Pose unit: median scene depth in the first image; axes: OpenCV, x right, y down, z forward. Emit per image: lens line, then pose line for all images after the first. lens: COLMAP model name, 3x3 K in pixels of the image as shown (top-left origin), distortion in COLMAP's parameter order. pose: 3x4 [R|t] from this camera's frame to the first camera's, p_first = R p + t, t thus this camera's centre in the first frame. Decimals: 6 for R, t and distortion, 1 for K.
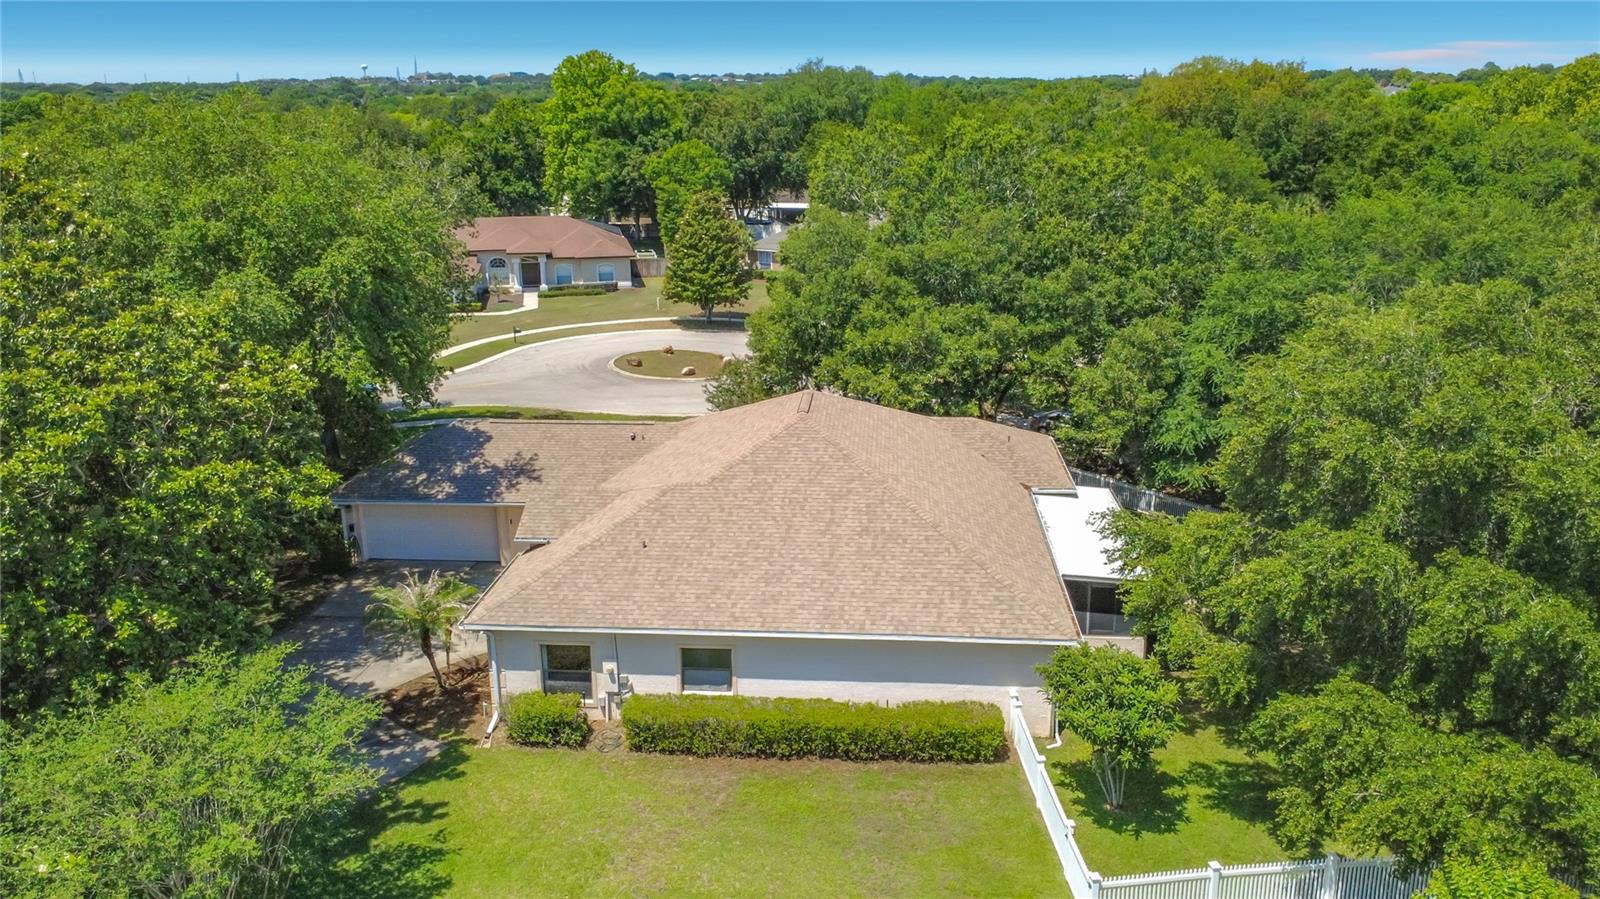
lens RADIAL K [[1043.4, 0, 800.0], [0, 1043.4, 449.5], [0, 0, 1]] dist [0.023737, 0.001646]
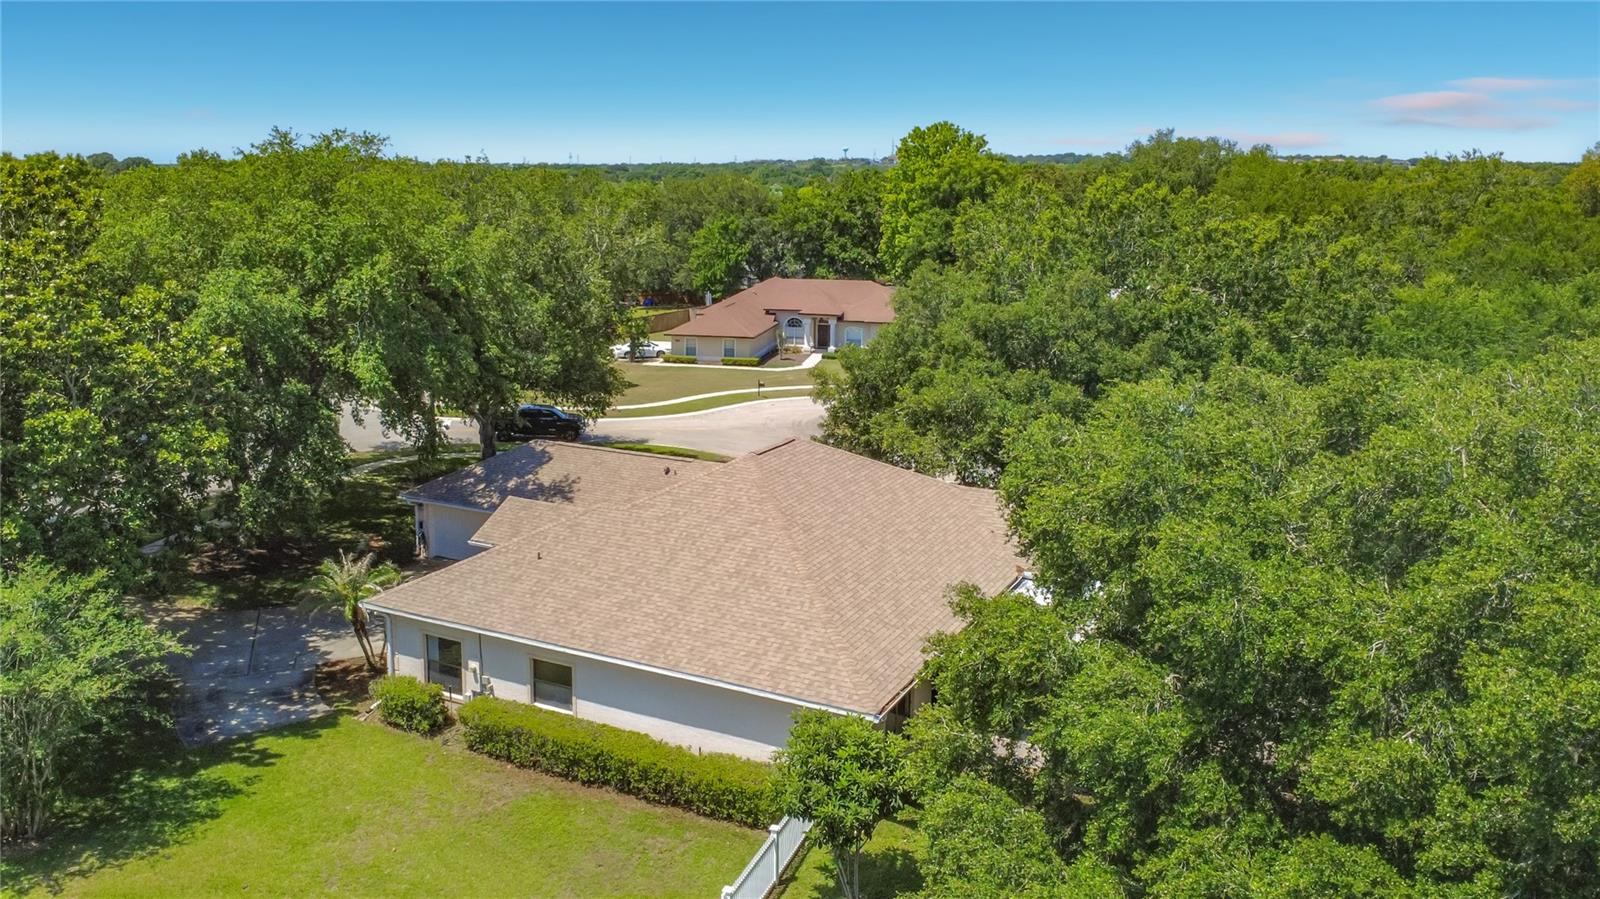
lens RADIAL K [[1099.0, 0, 800.0], [0, 1099.0, 449.5], [0, 0, 1]] dist [0.014181, -0.000044]
pose [[0.936549, 0.102834, -0.335112, 0.460703], [-0.128905, 0.990049, -0.056445, 0.015334], [0.325973, 0.096061, 0.940486, 0.057781]]
